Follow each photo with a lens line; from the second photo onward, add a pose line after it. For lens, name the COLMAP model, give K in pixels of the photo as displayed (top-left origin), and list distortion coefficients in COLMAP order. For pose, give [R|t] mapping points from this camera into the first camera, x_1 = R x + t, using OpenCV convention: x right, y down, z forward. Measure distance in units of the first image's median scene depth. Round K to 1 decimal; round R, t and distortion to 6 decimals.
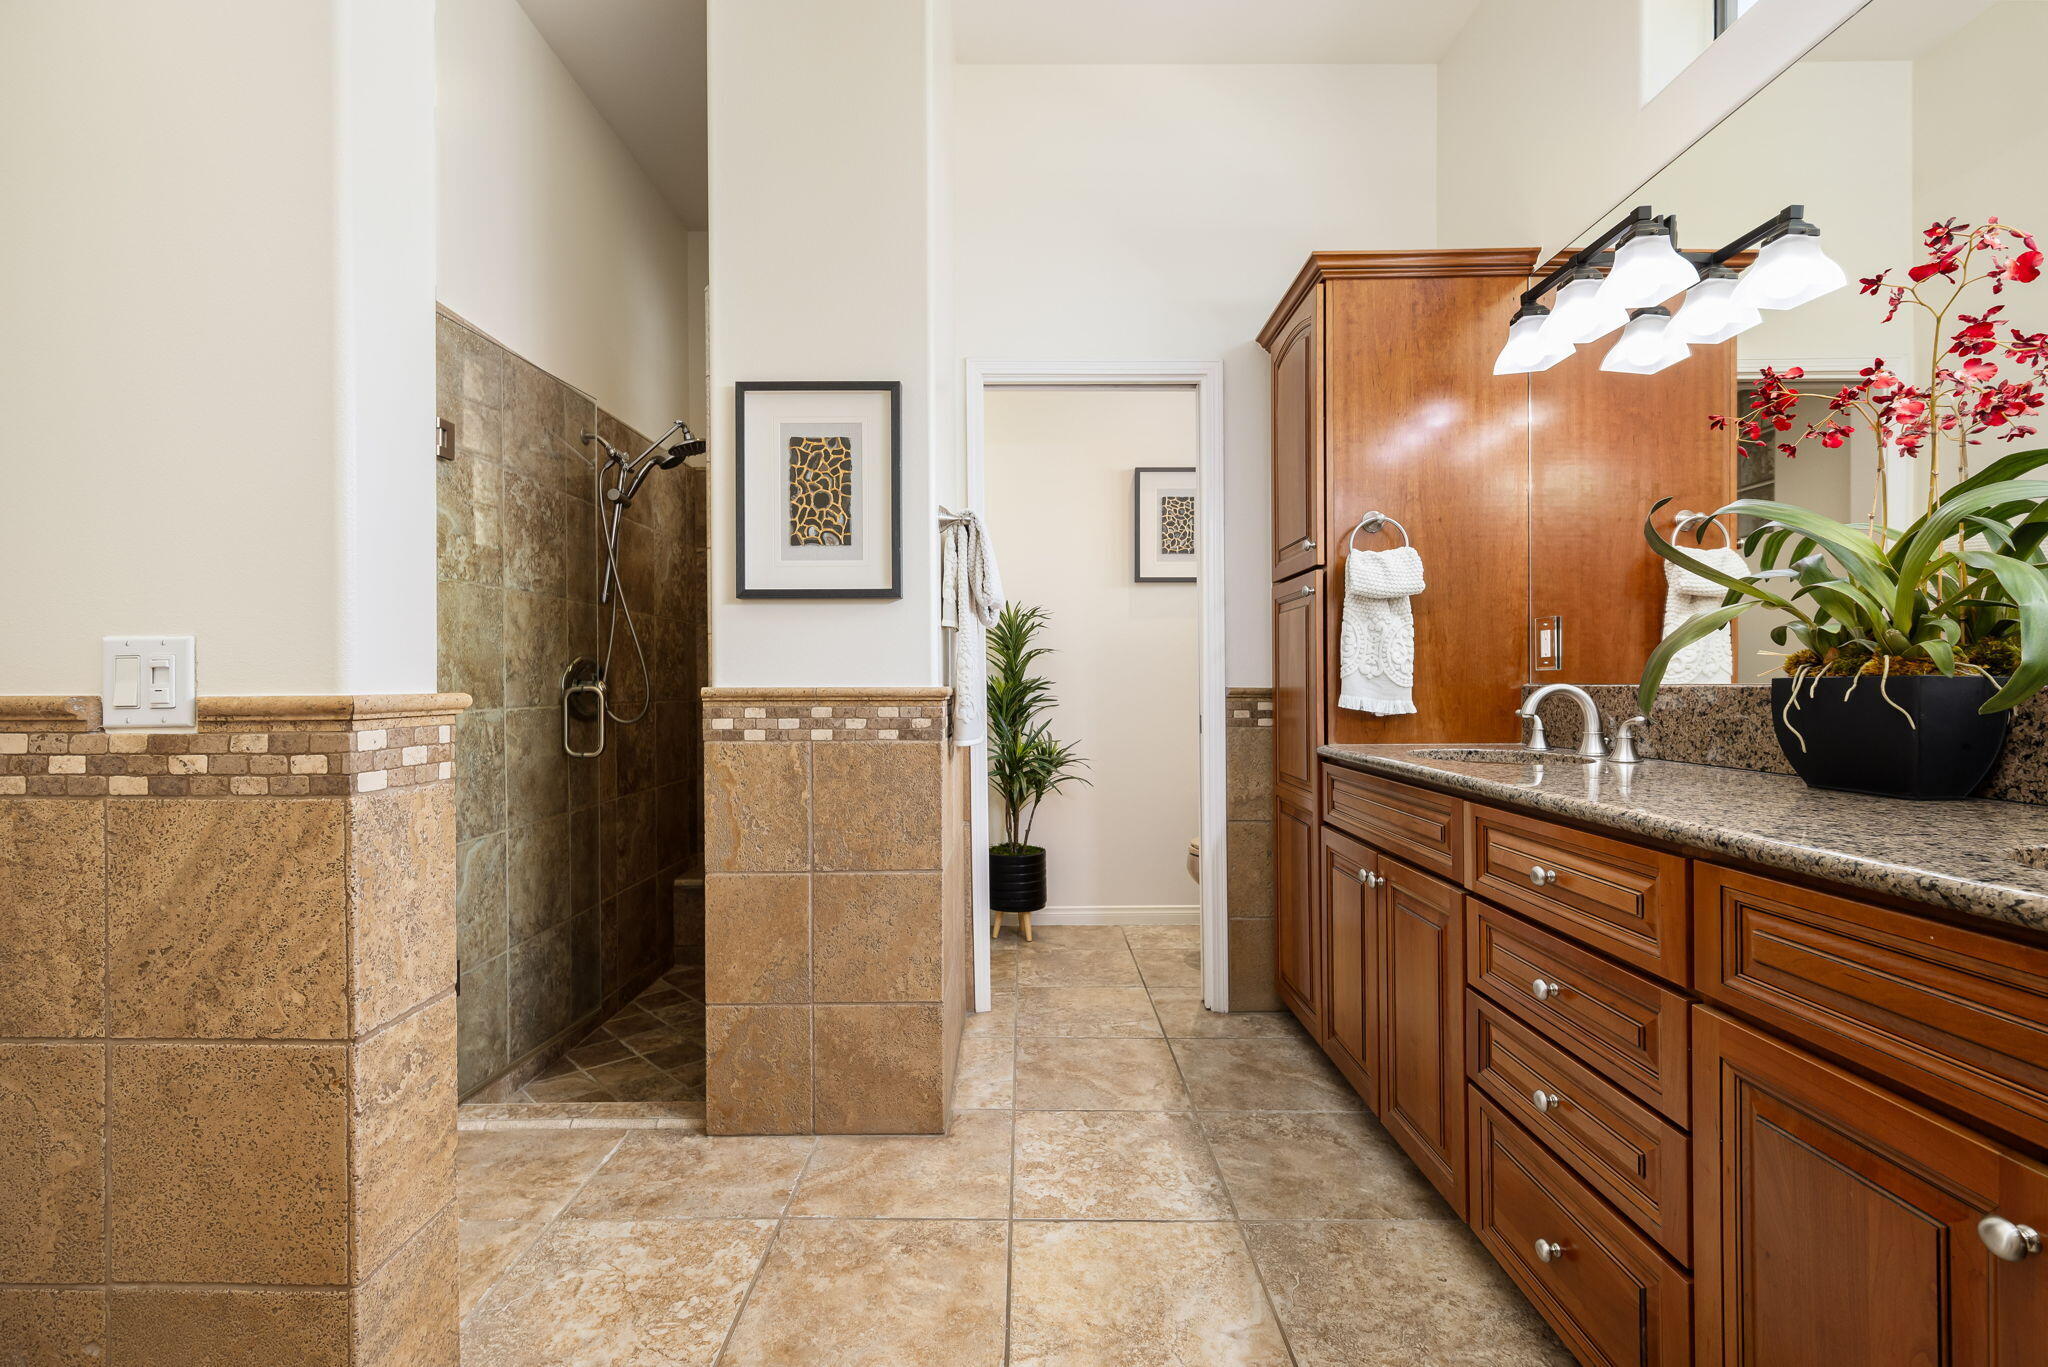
lens RADIAL K [[883.0, 0, 1022.9], [0, 883.0, 682.0], [0, 0, 1]] dist [0.000748, 0.000105]
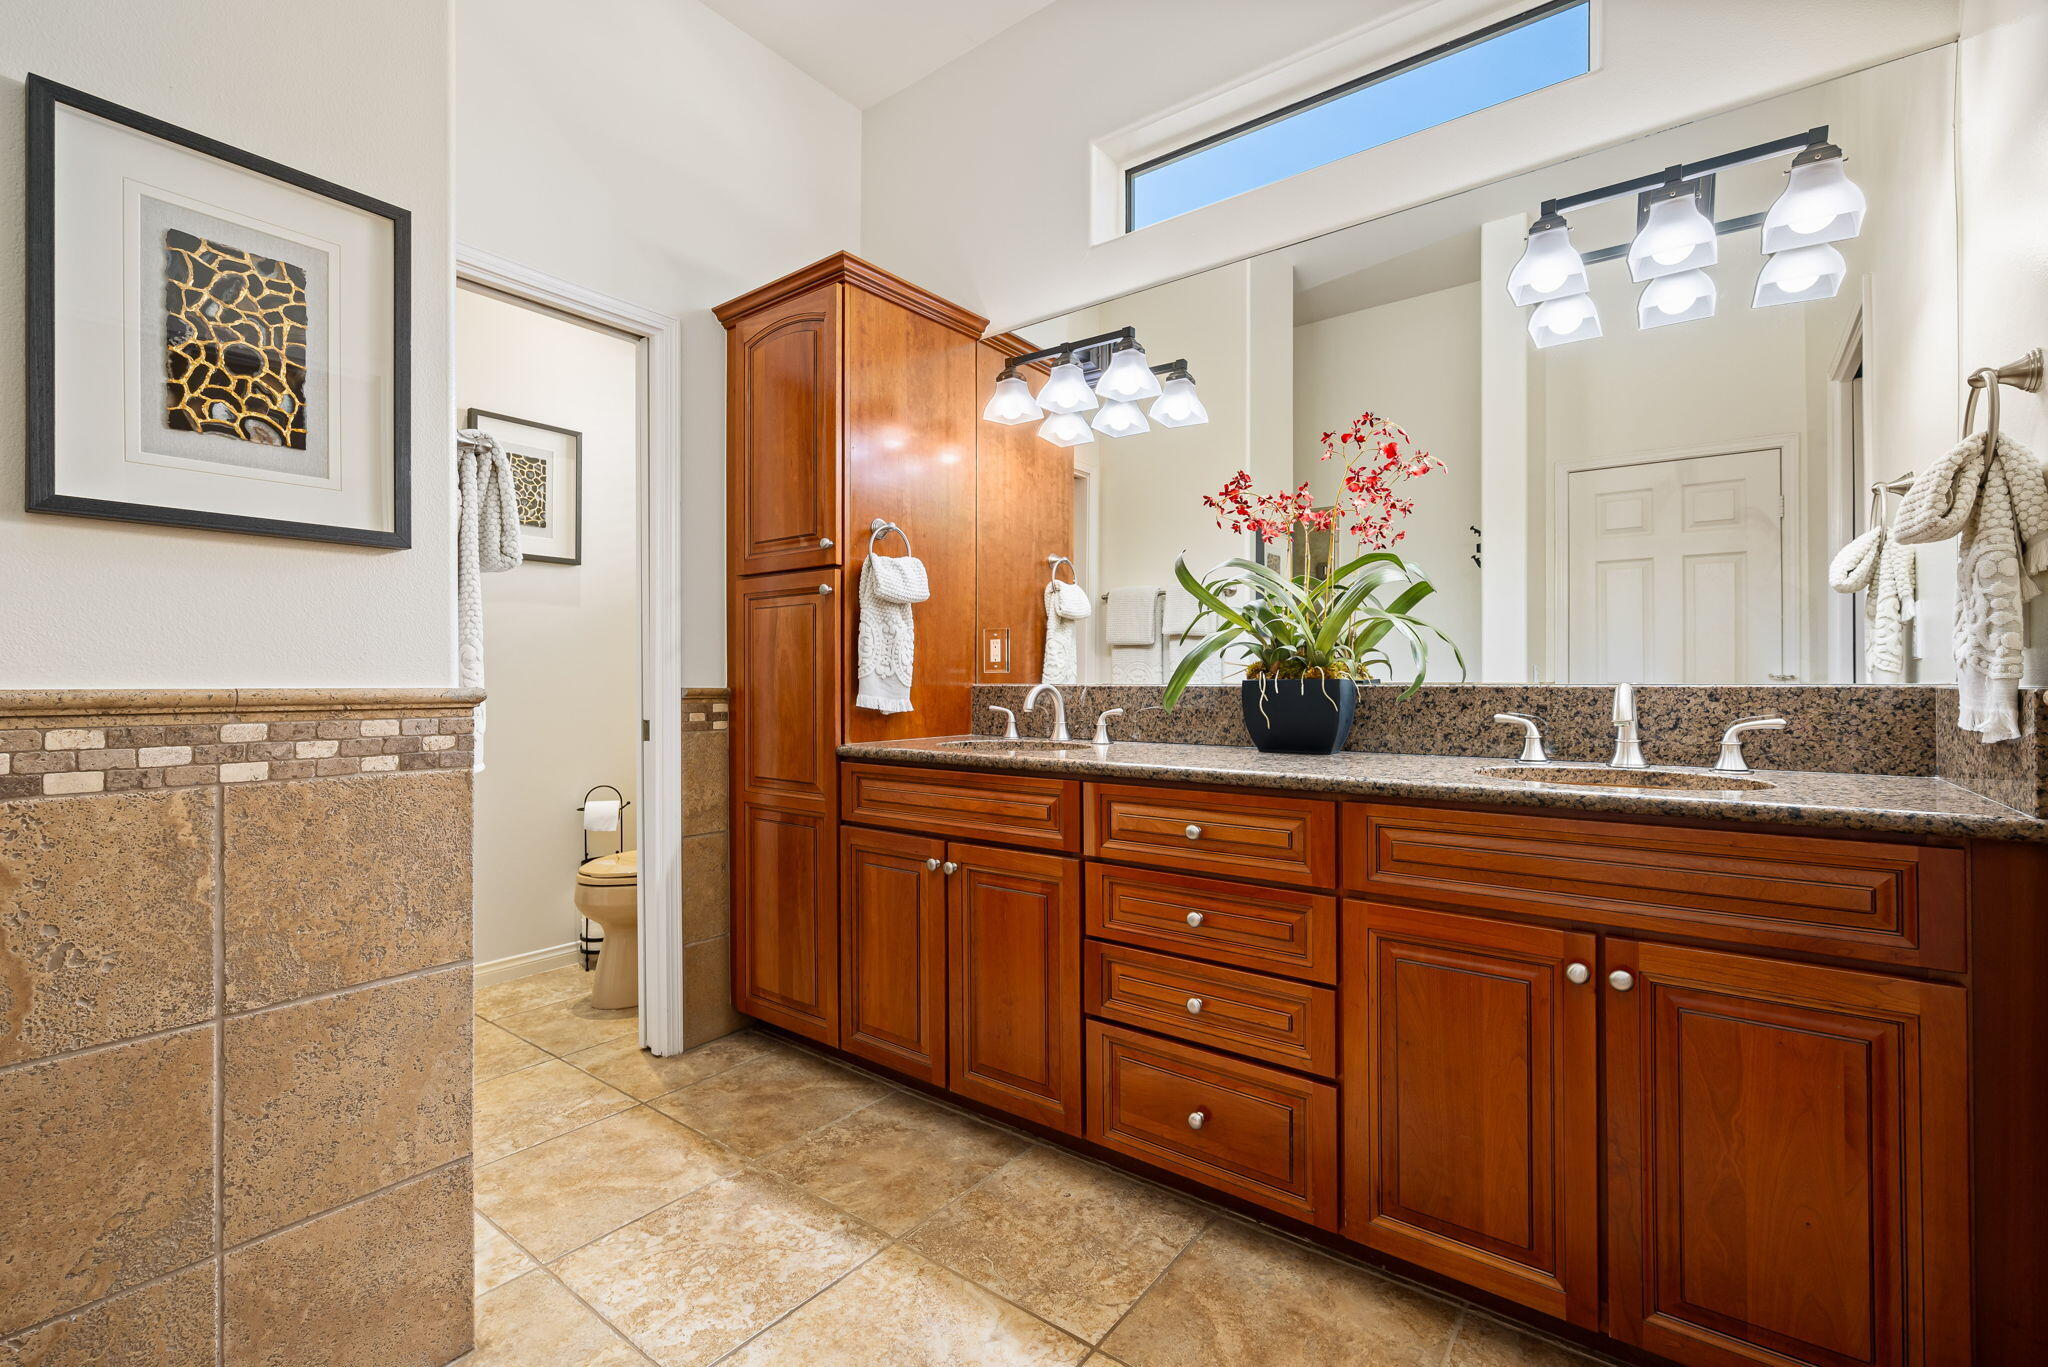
lens RADIAL K [[884.4, 0, 1023.6], [0, 884.4, 679.5], [0, 0, 1]] dist [0.000228, -0.000010]
pose [[0.613336, 0.004601, 0.789808, -0.368776], [-0.002163, 0.999989, -0.004145, 0.001266], [-0.789819, 0.000834, 0.613340, 0.251490]]
